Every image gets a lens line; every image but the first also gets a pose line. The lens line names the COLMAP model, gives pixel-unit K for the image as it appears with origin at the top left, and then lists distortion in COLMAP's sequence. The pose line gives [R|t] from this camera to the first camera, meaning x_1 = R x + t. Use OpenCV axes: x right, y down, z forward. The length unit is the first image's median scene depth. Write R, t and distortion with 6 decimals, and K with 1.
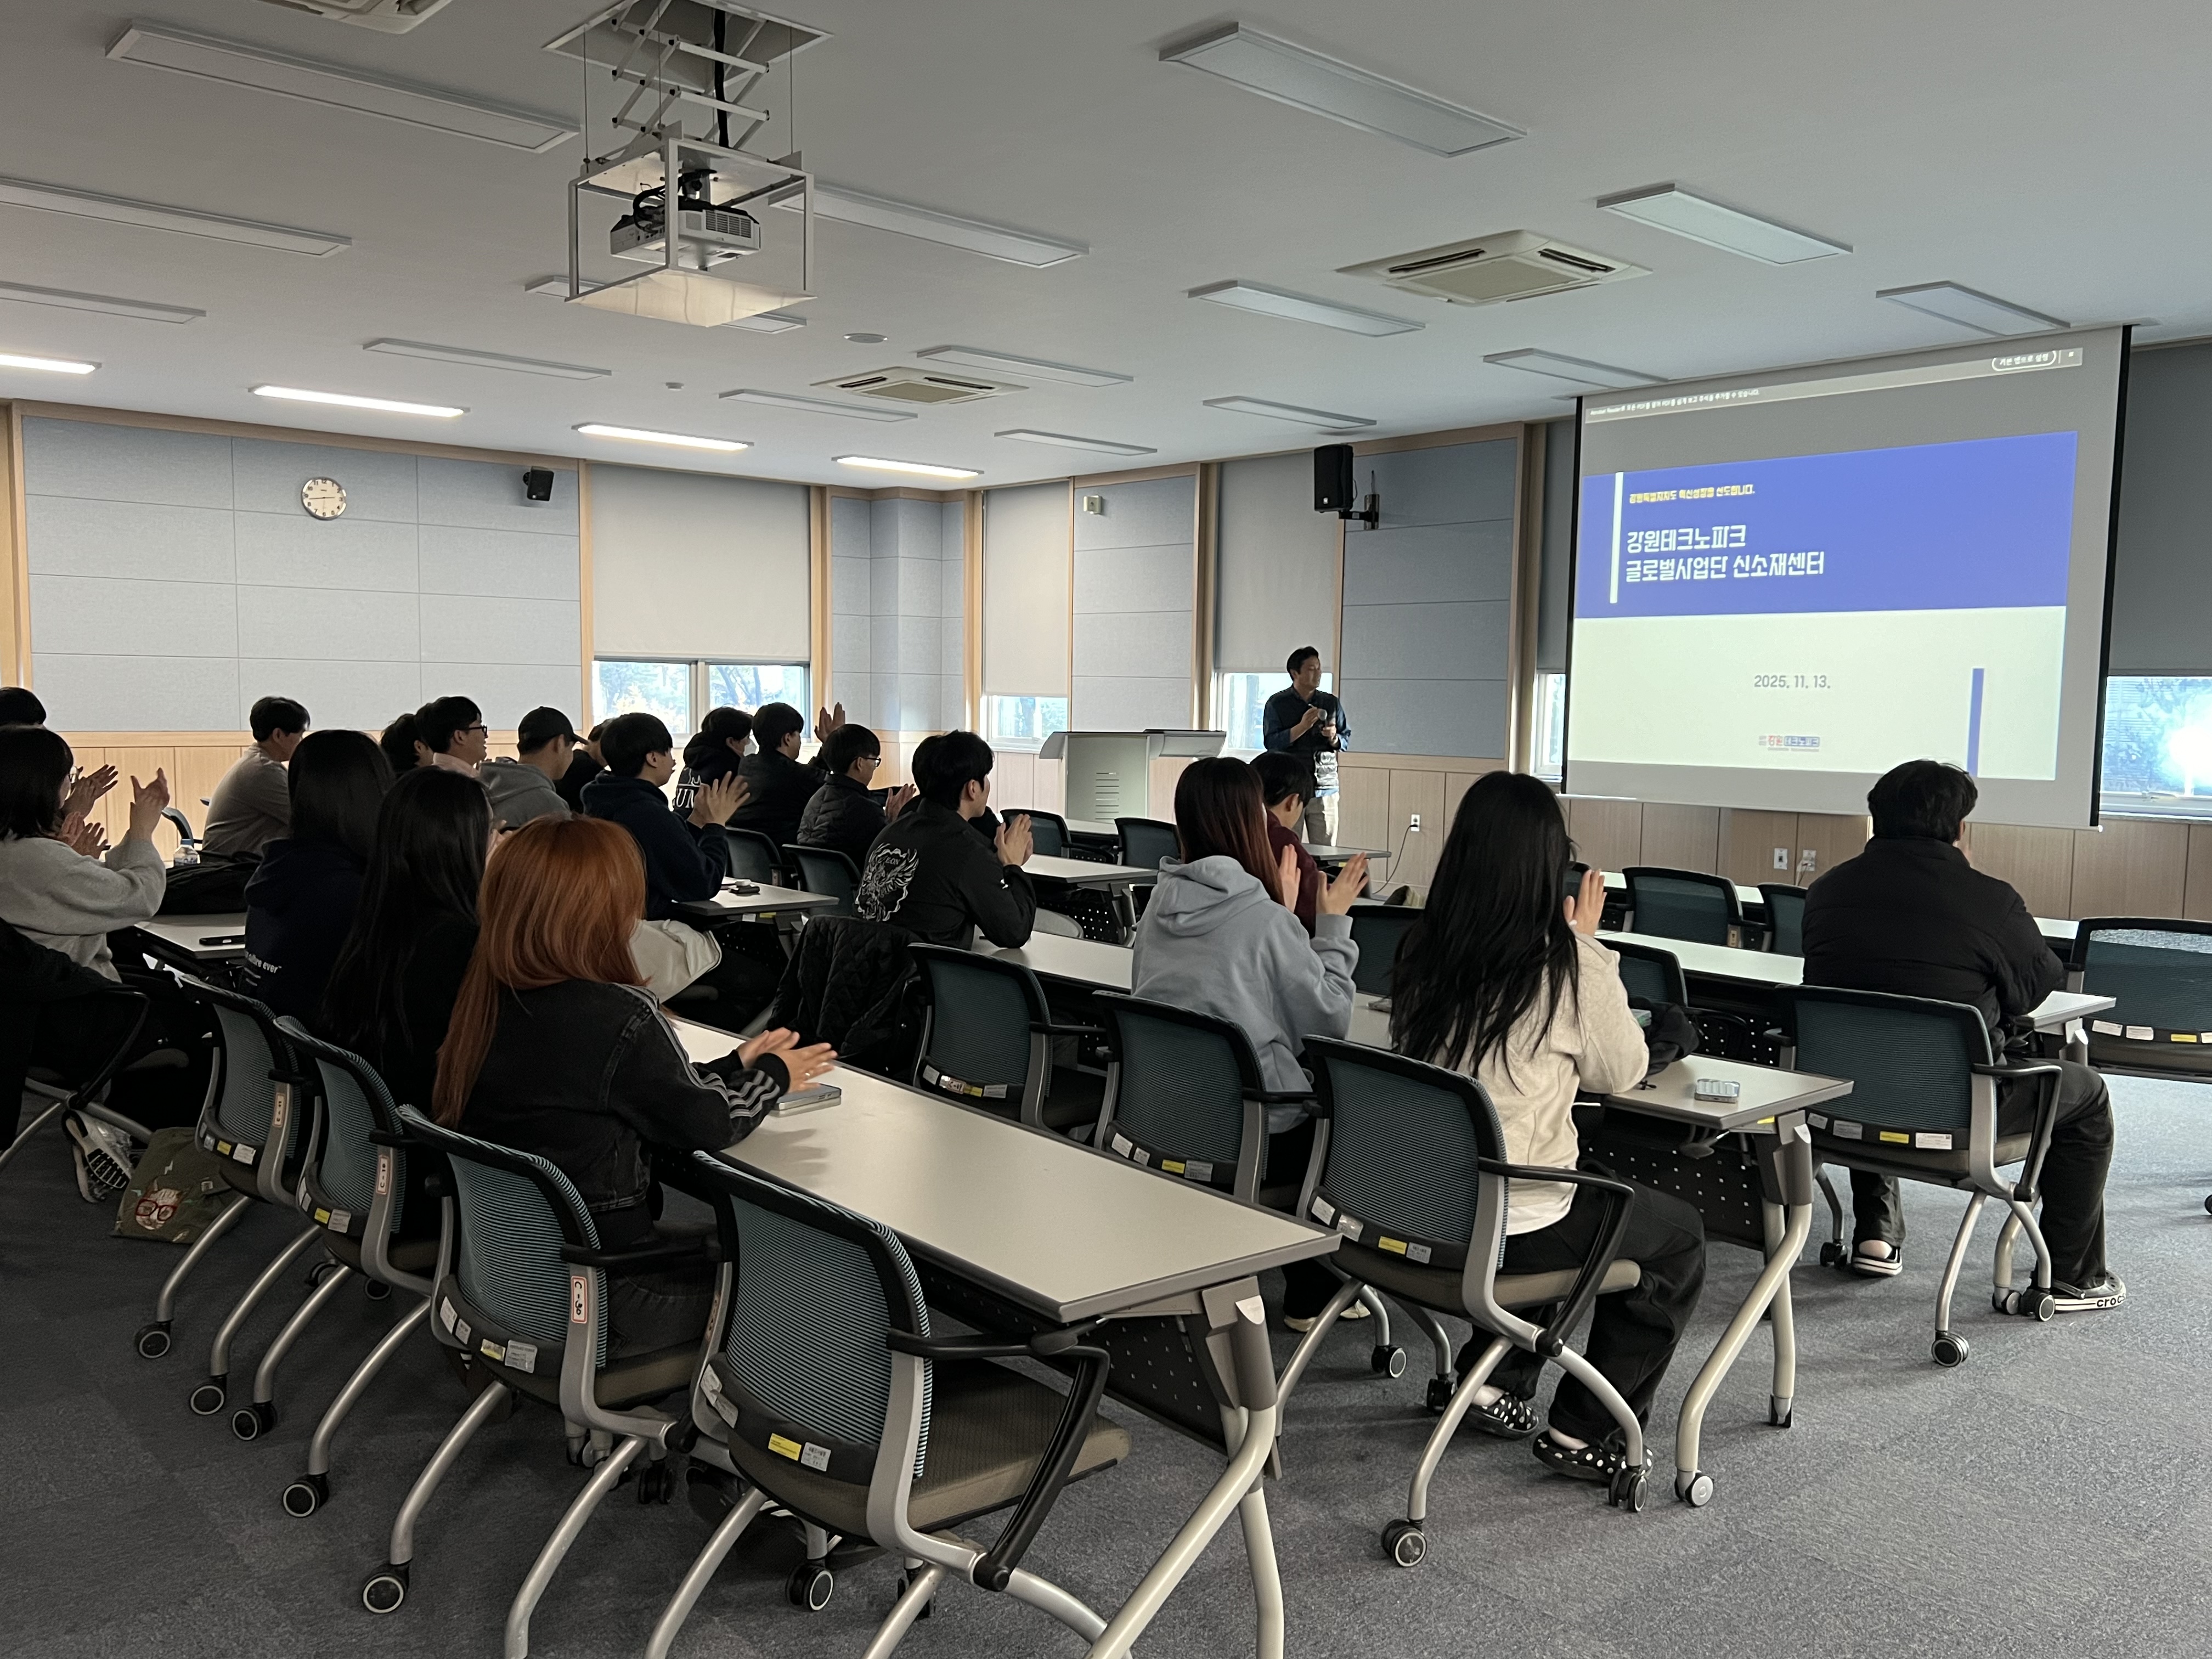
lens RADIAL K [[1727.7, 0, 1106.0], [0, 1727.7, 829.5], [0, 0, 1]] dist [0.019390, 0.004152]
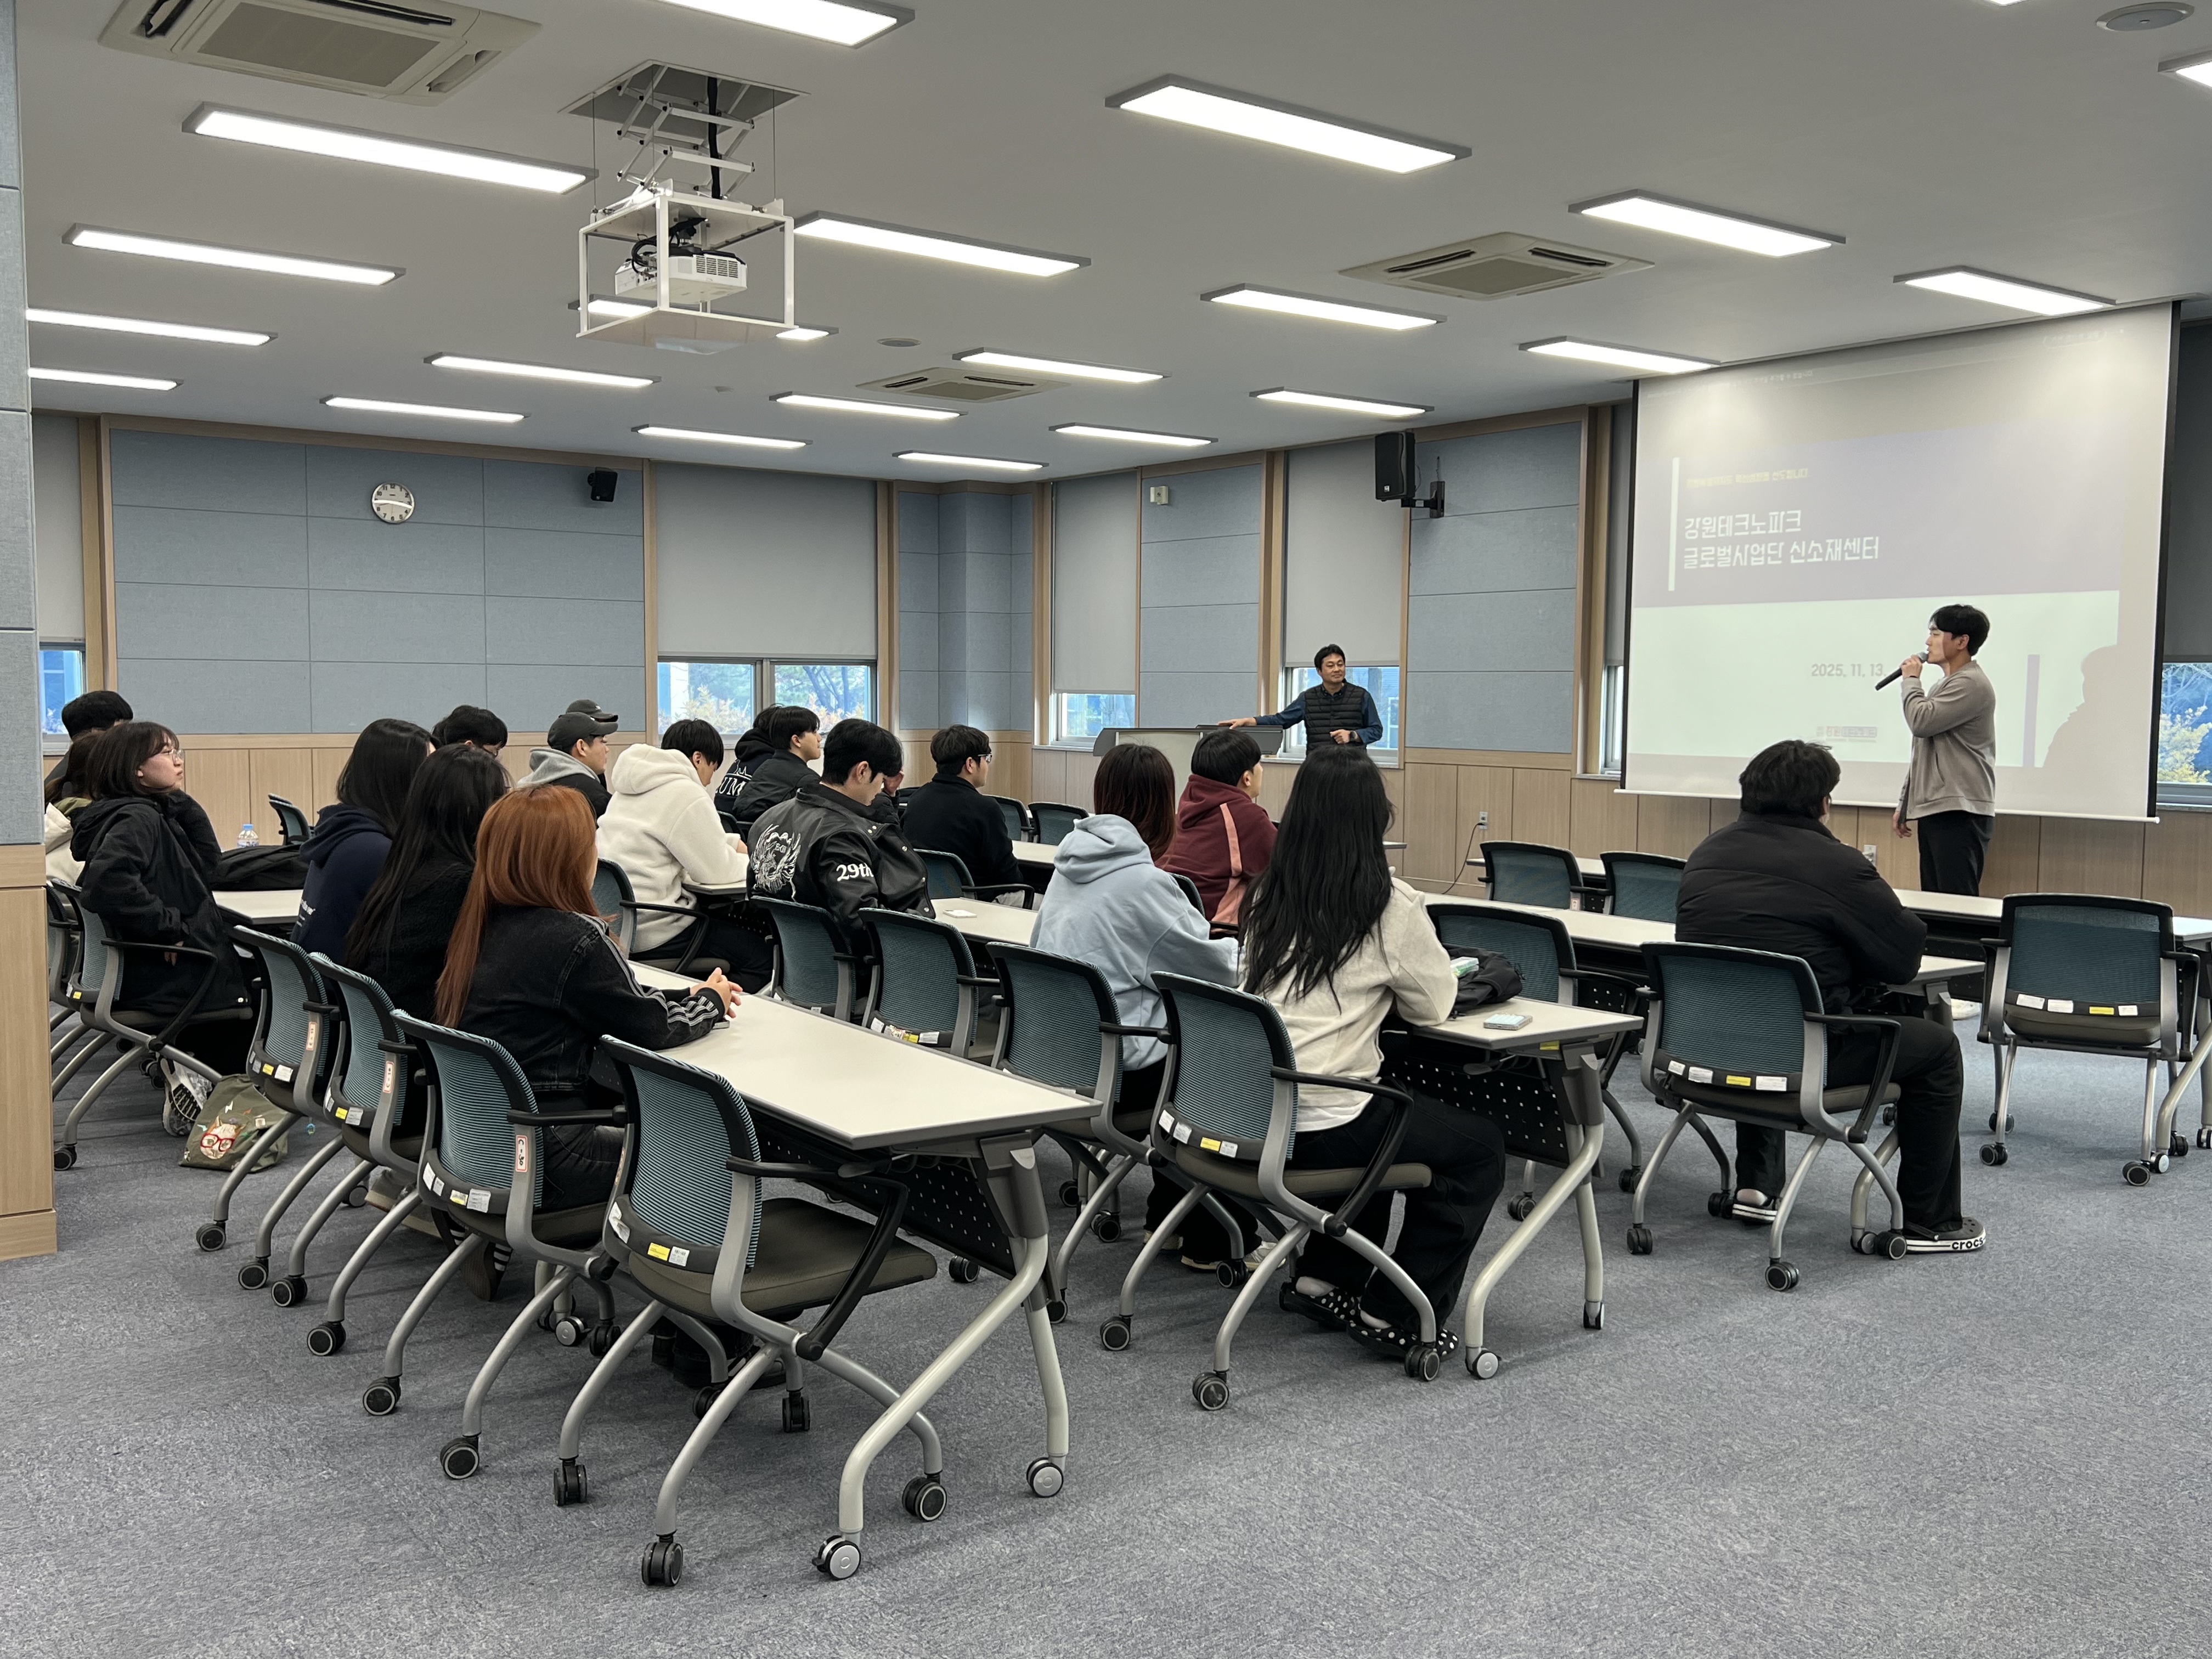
lens RADIAL K [[1957.0, 0, 1103.2], [0, 1957.0, 809.3], [0, 0, 1]] dist [0.042549, -0.006966]
pose [[0.996002, -0.002255, -0.089298, 0.163940], [0.000448, 0.999795, -0.020258, 0.029306], [0.089326, 0.020137, 0.995799, -0.266589]]
